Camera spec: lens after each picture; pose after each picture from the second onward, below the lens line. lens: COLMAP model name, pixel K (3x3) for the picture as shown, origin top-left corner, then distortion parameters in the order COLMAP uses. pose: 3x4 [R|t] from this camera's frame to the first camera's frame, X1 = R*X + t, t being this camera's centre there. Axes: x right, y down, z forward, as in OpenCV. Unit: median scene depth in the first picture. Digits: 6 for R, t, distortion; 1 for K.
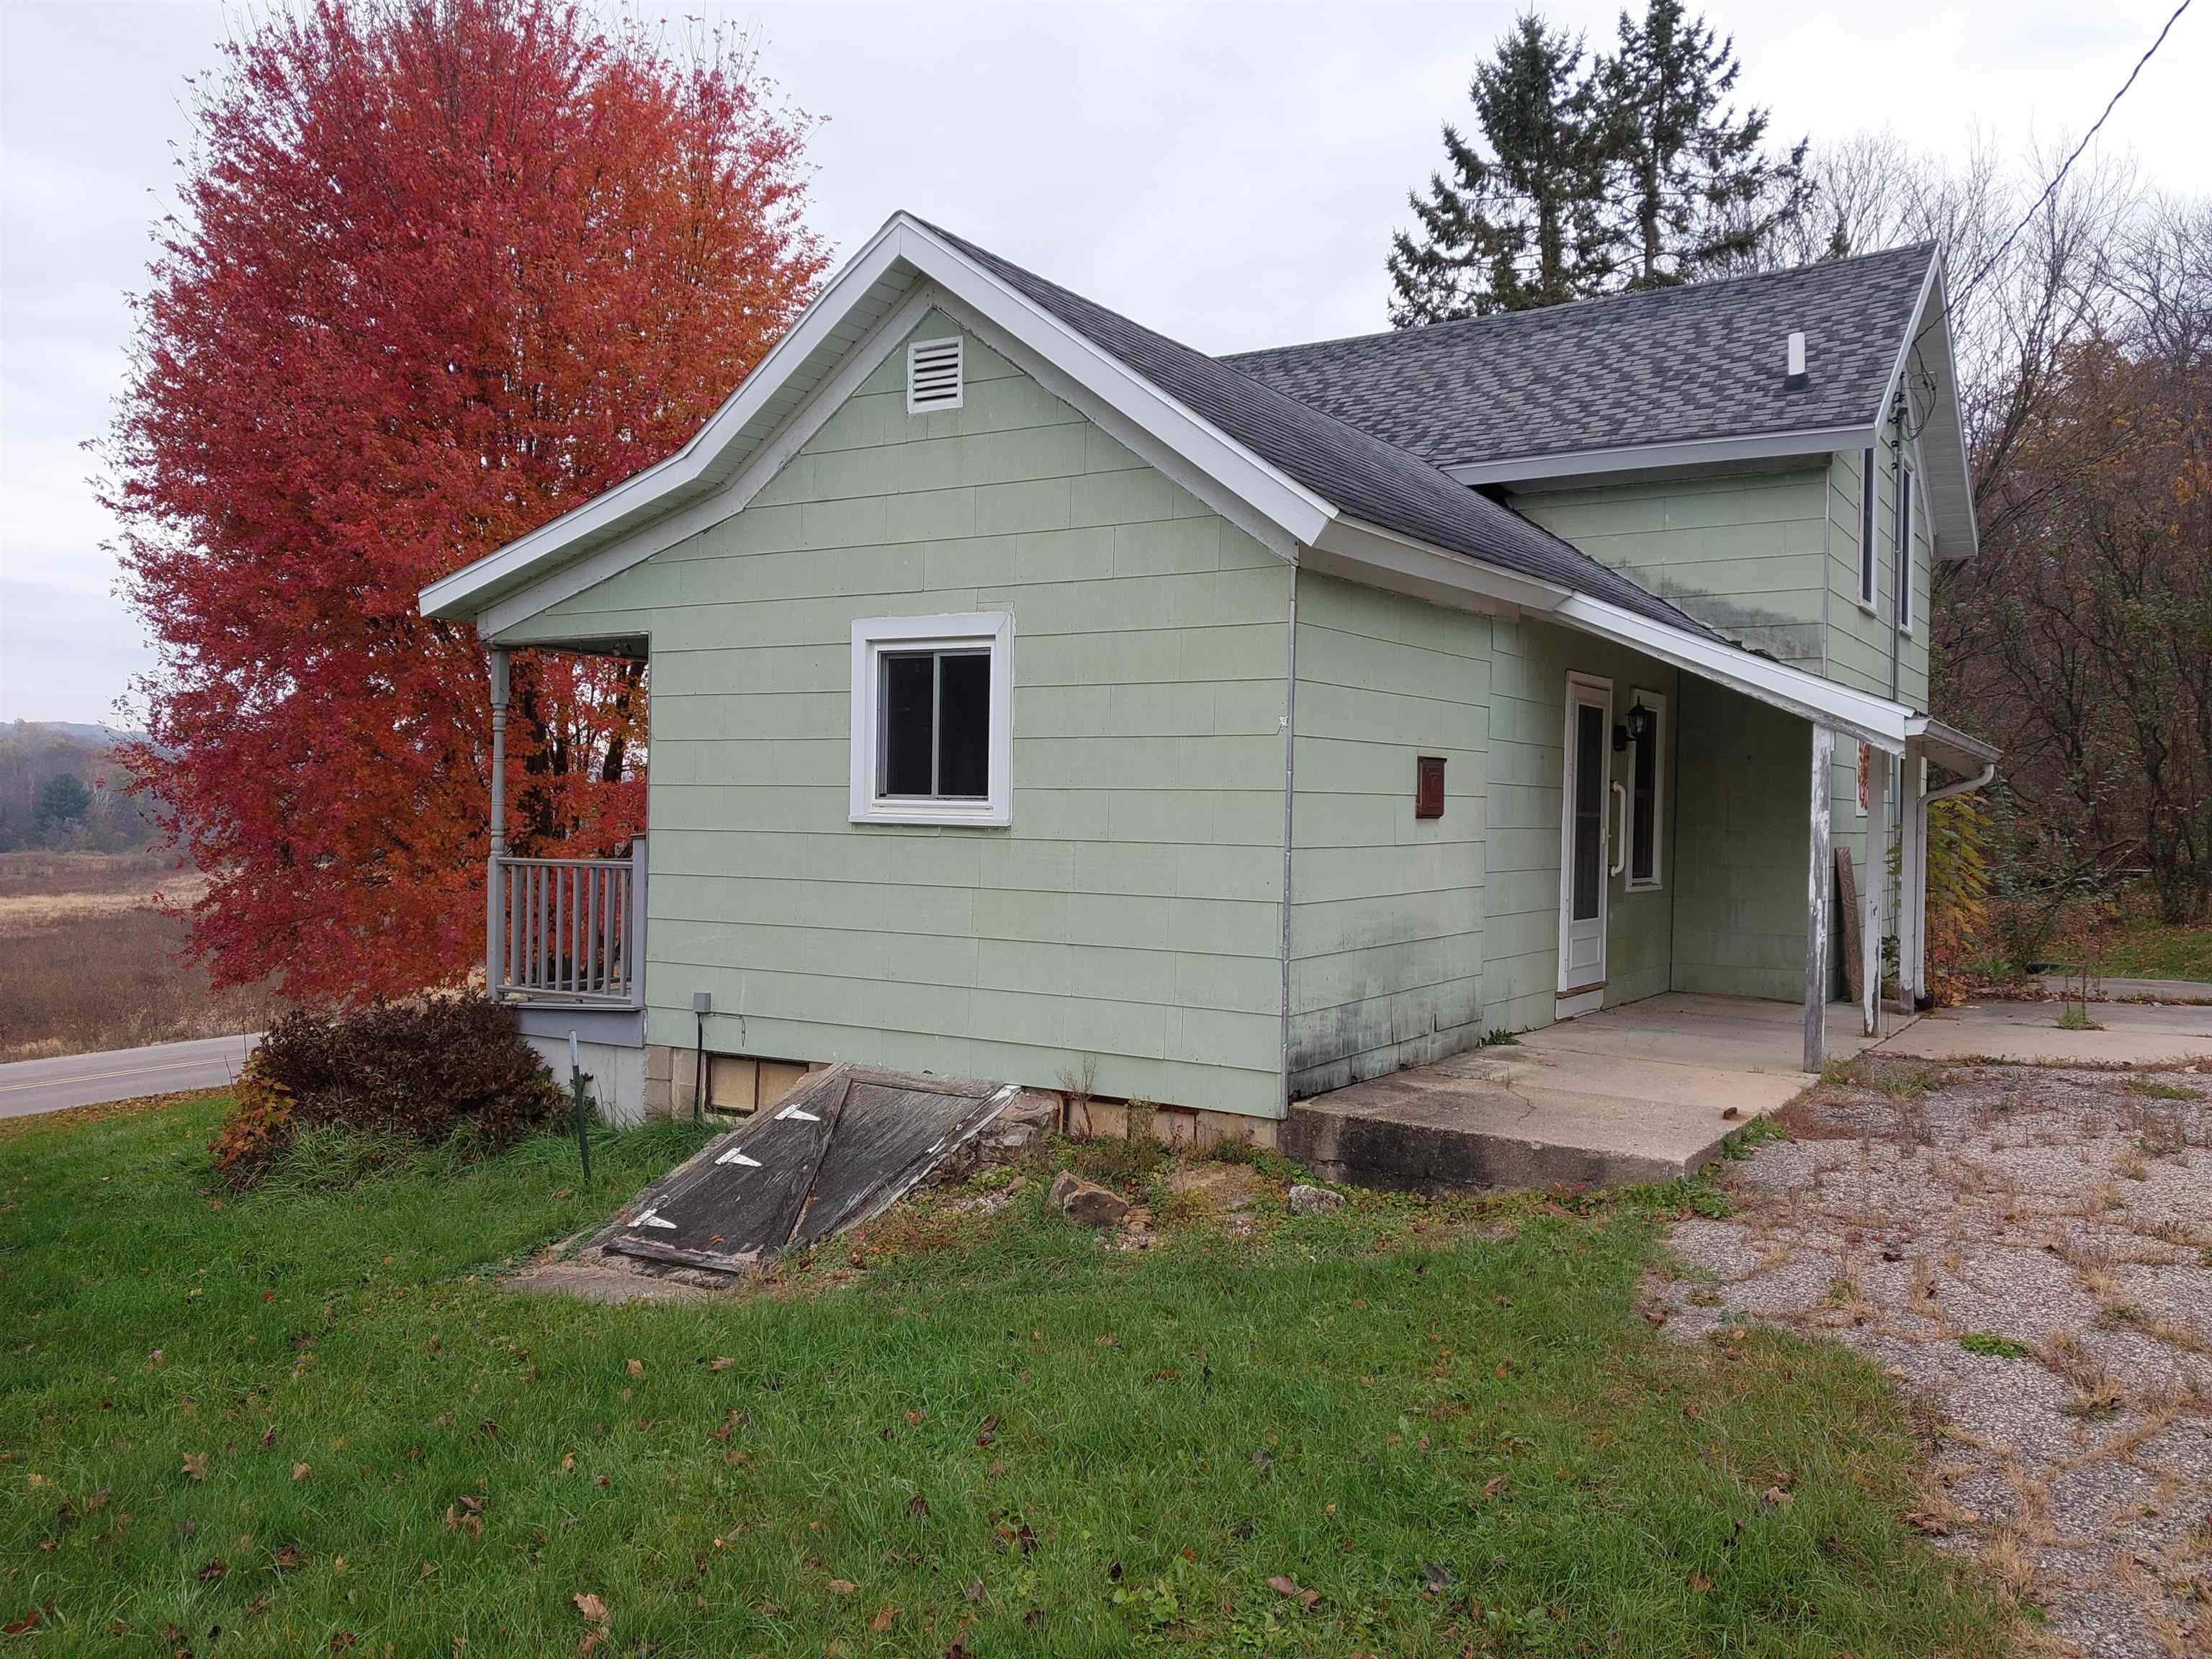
lens RADIAL K [[1822.5, 0, 1106.0], [0, 1822.5, 829.5], [0, 0, 1]] dist [0.012767, 0.015010]
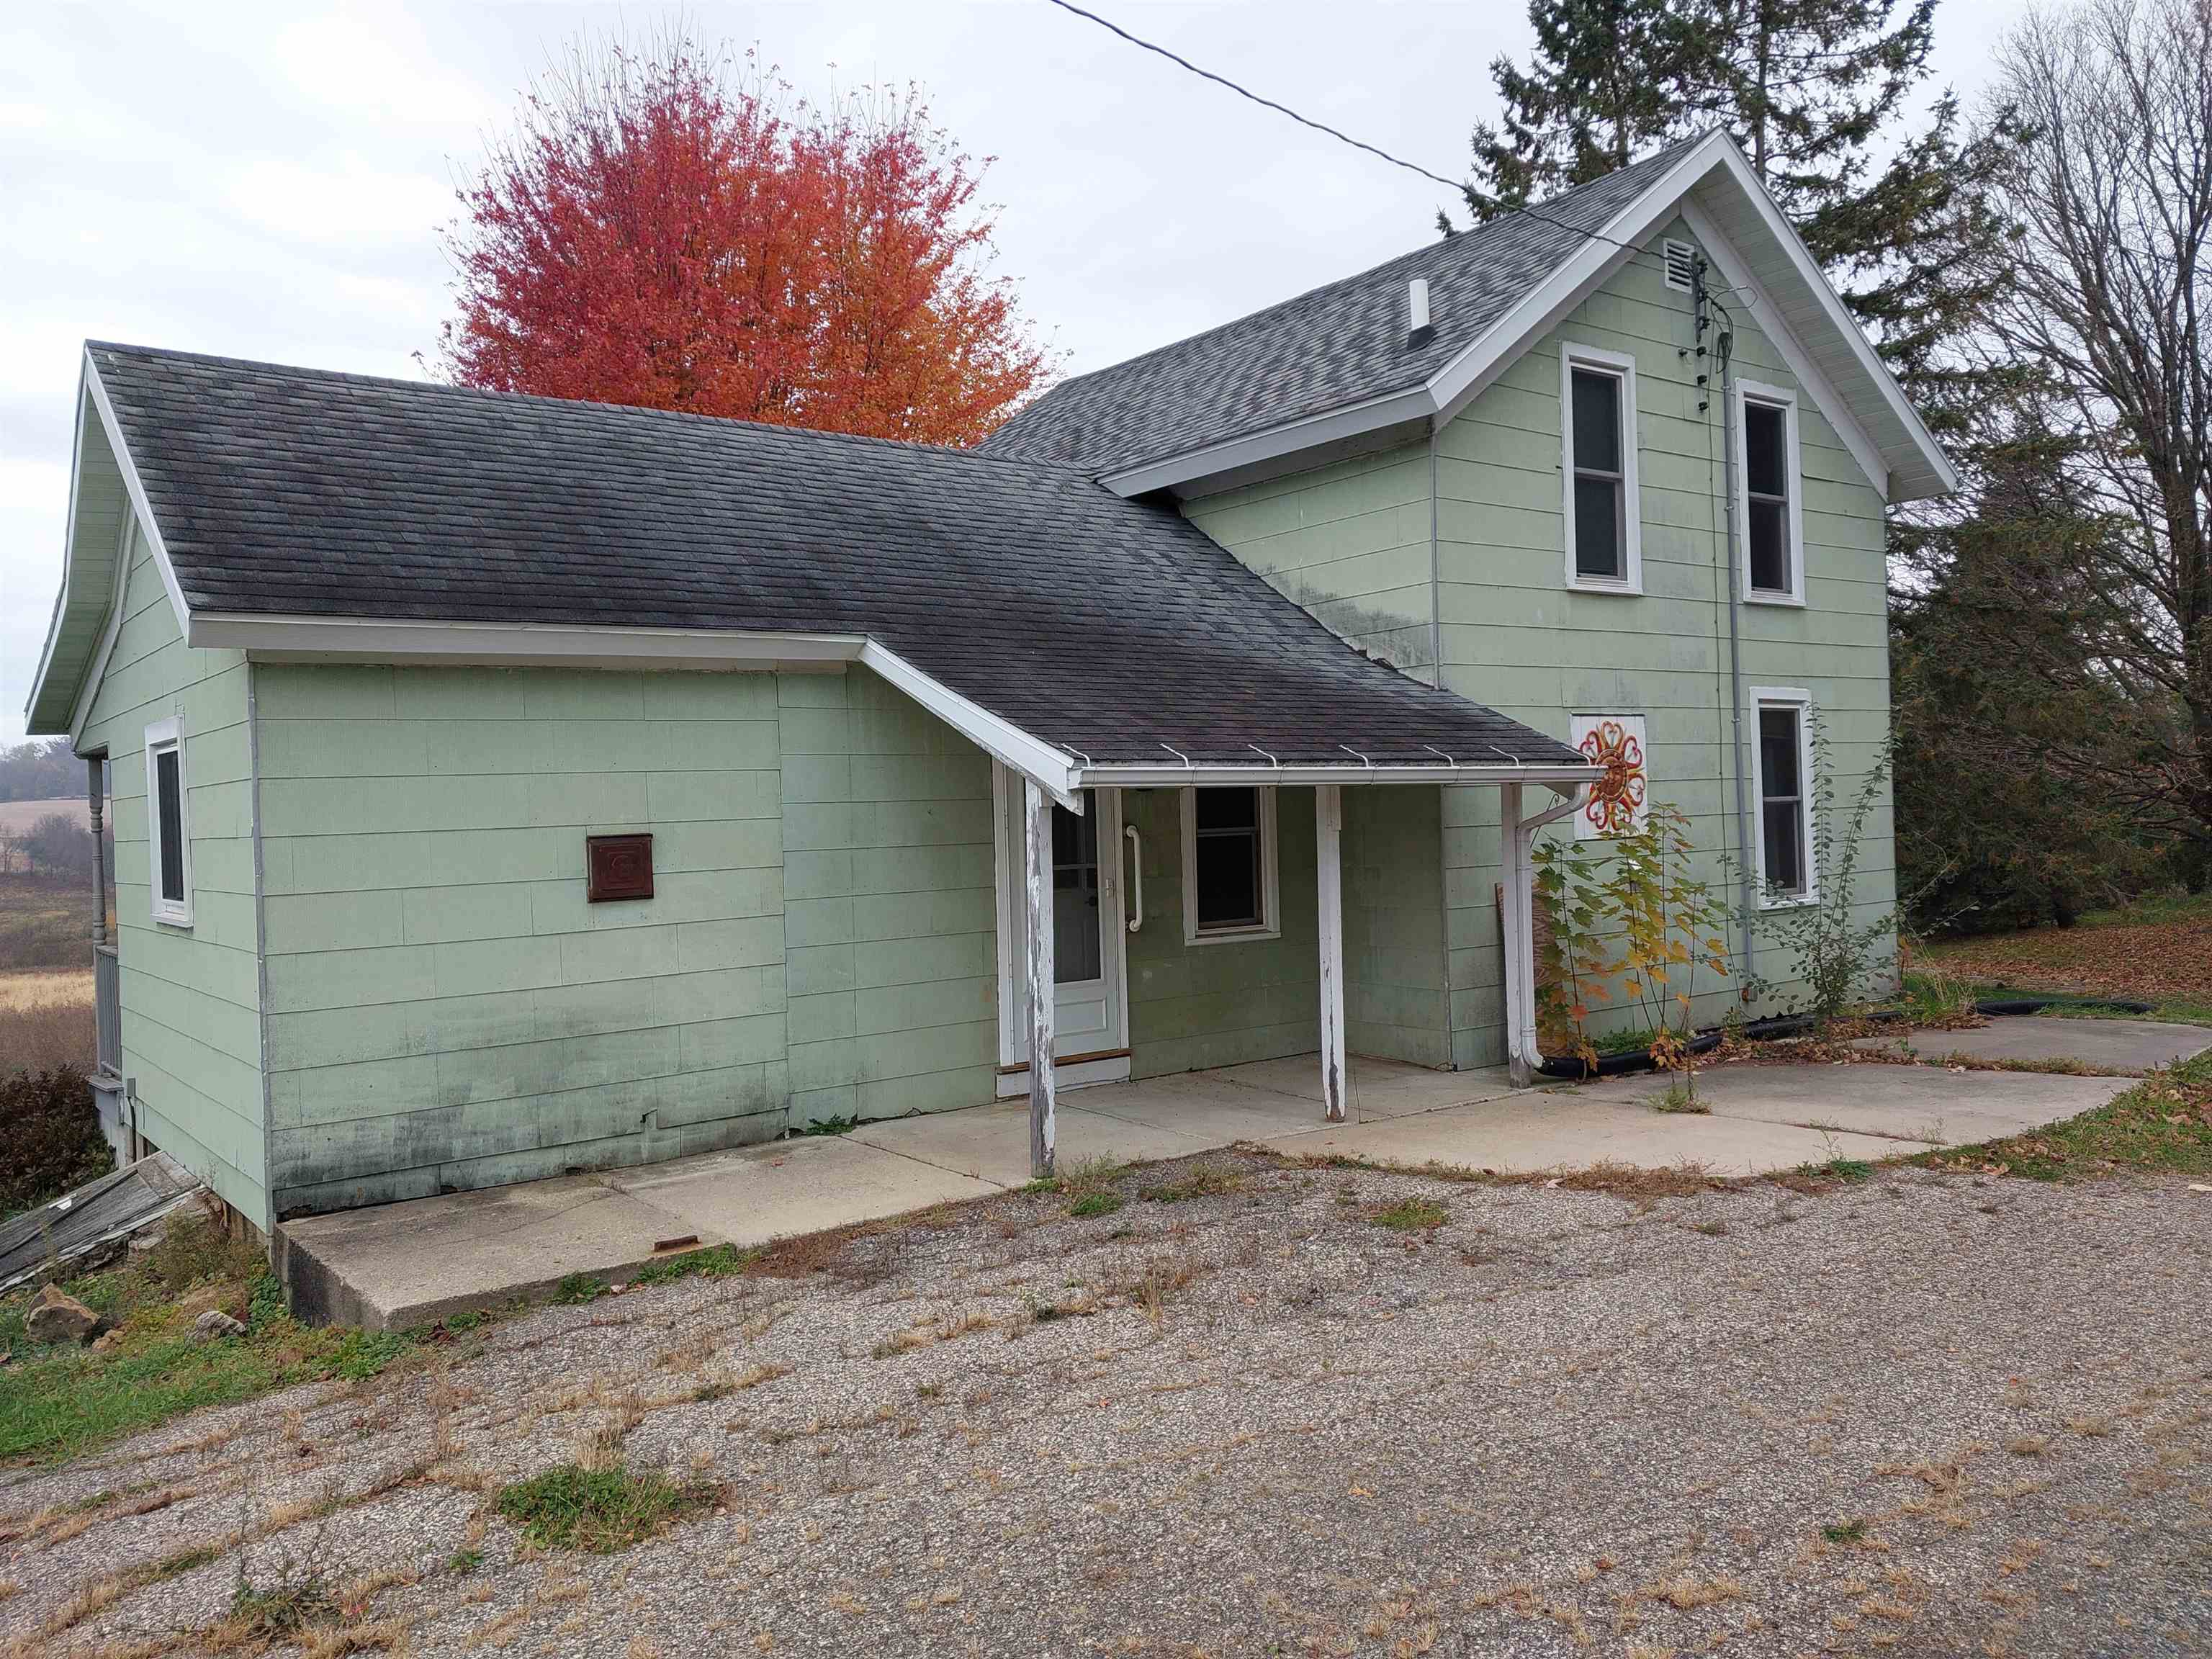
lens RADIAL K [[1734.4, 0, 1154.9], [0, 1734.4, 861.6], [0, 0, 1]] dist [0.211986, -0.364051]
pose [[0.934210, -0.036655, -0.354834, 0.552856], [0.045127, 0.998859, 0.015626, -0.020484], [0.353856, -0.030610, 0.934799, 0.189042]]
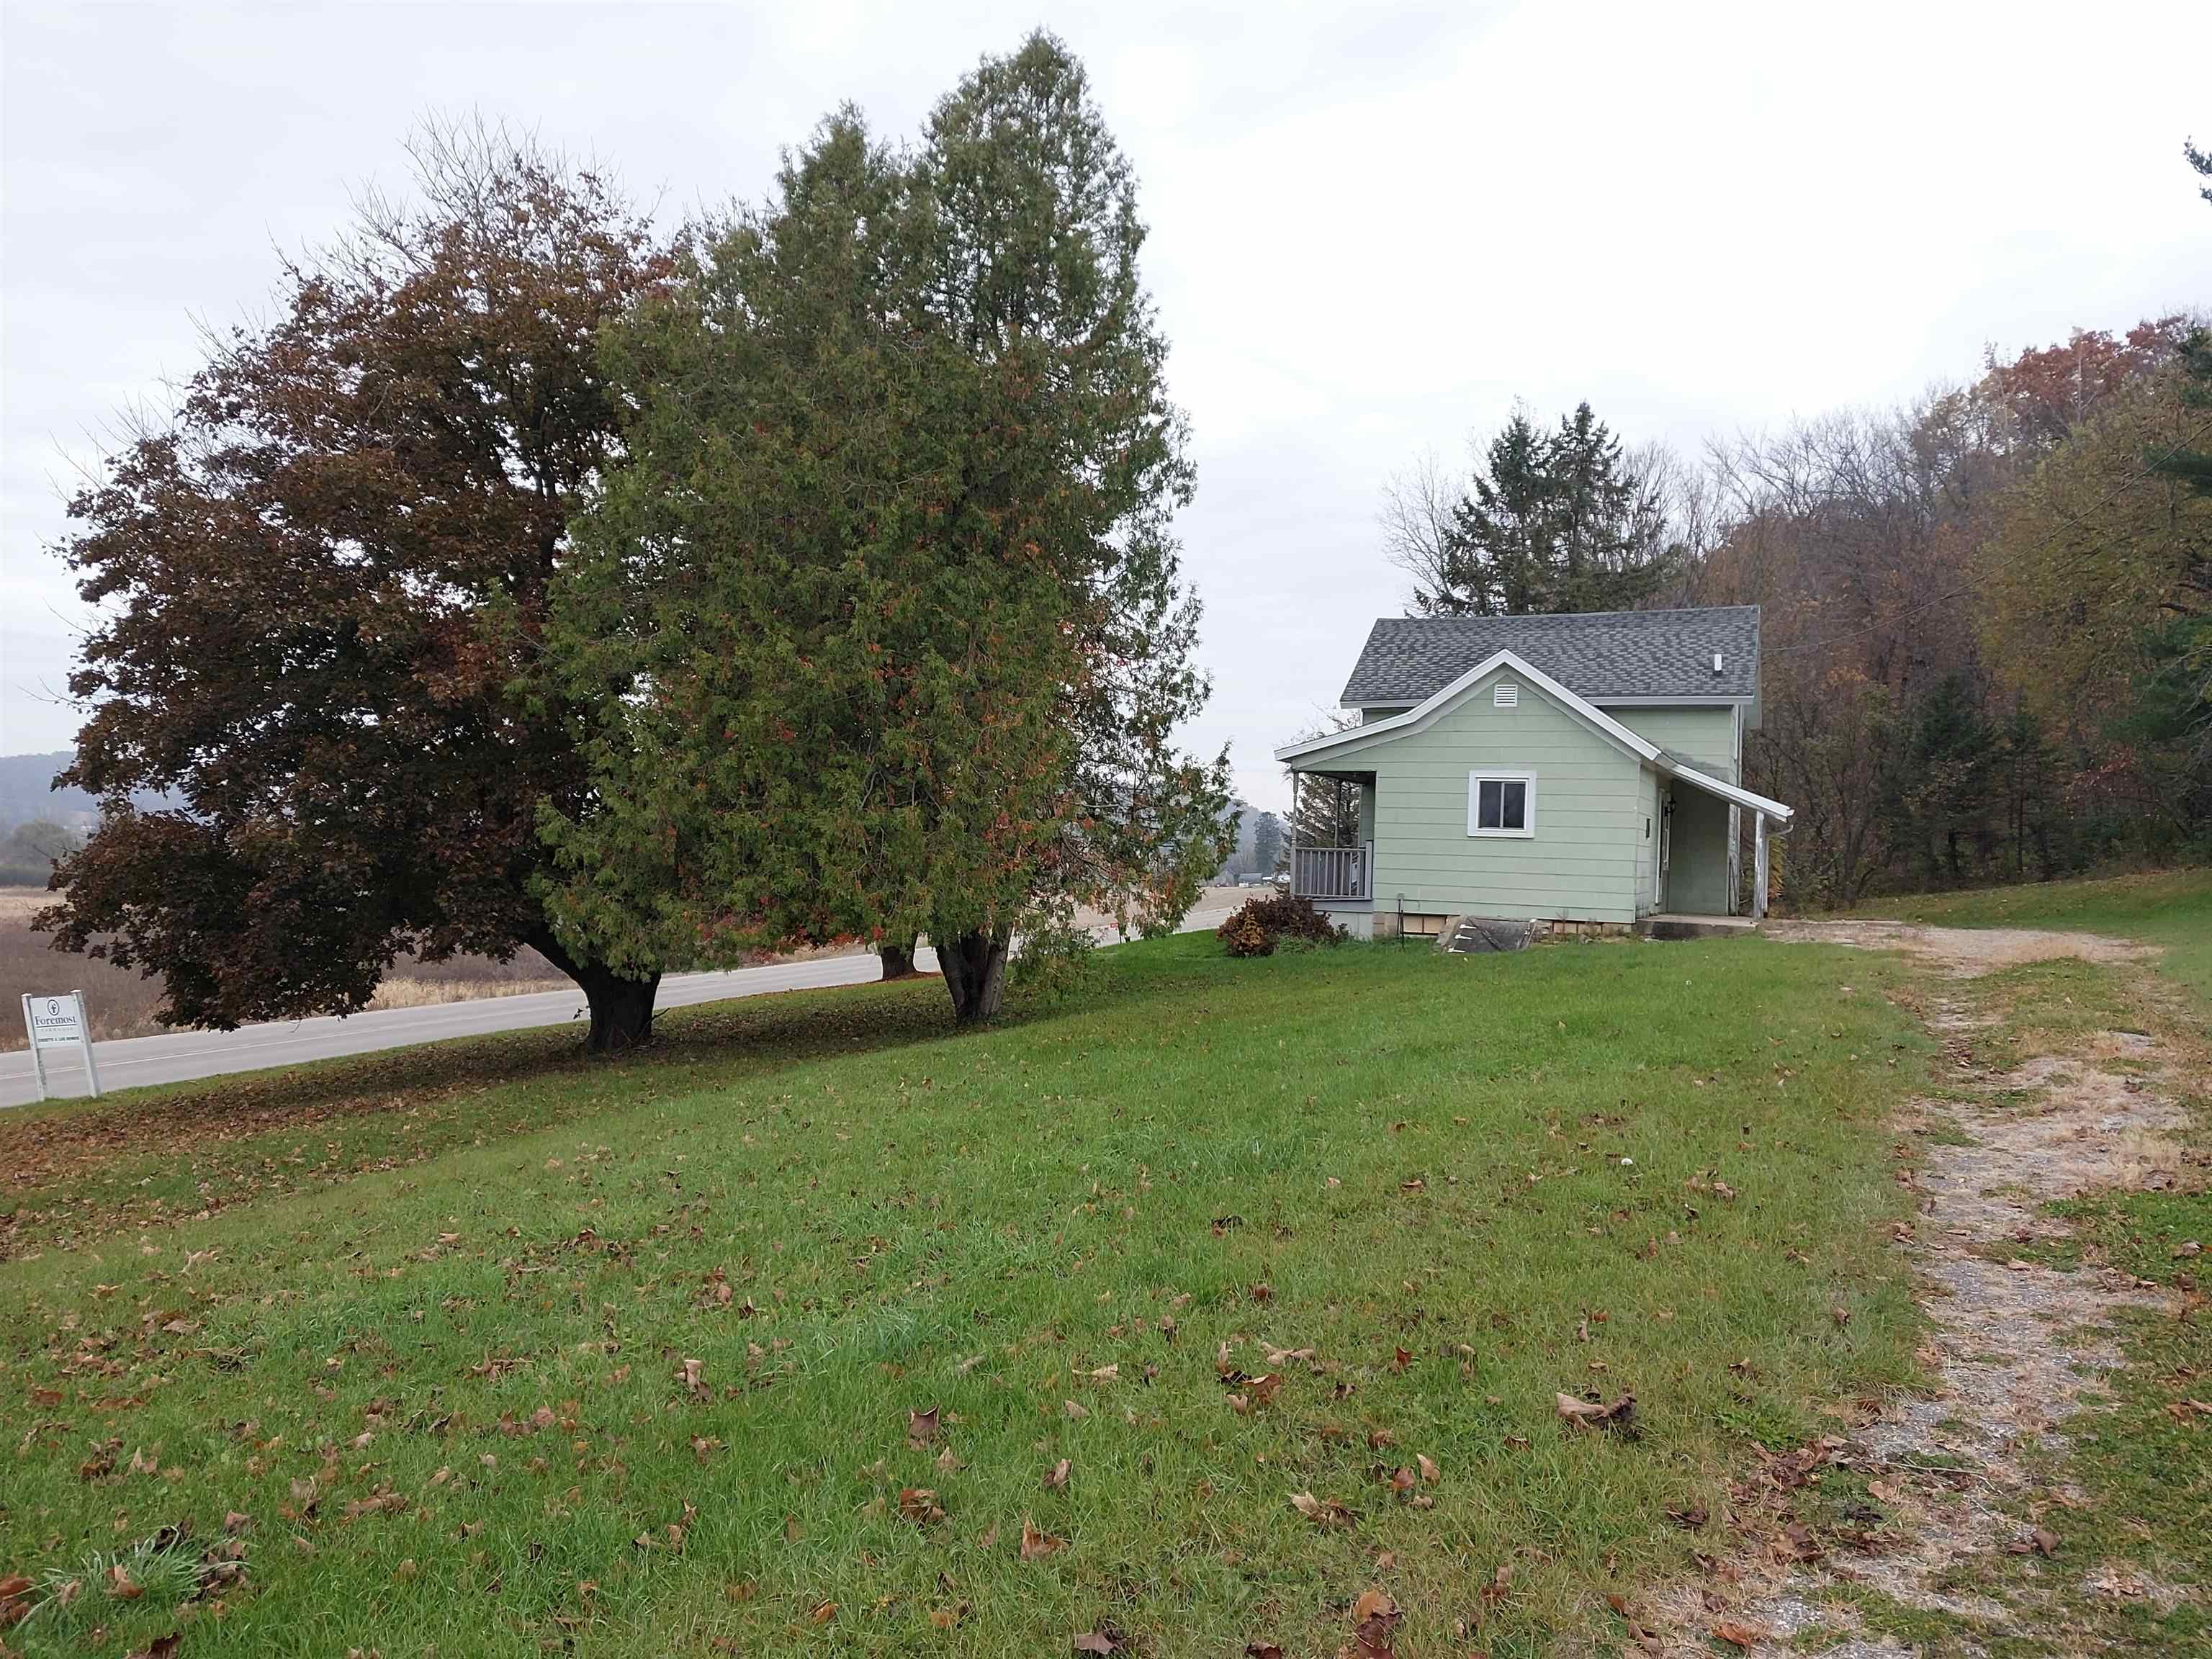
lens RADIAL K [[1810.3, 0, 1130.9], [0, 1810.3, 825.7], [0, 0, 1]] dist [0.110358, -0.095336]
pose [[0.980826, 0.023968, 0.193408, -0.929232], [-0.019560, 0.999504, -0.024673, 0.047389], [-0.193903, 0.020417, 0.980808, -1.361674]]
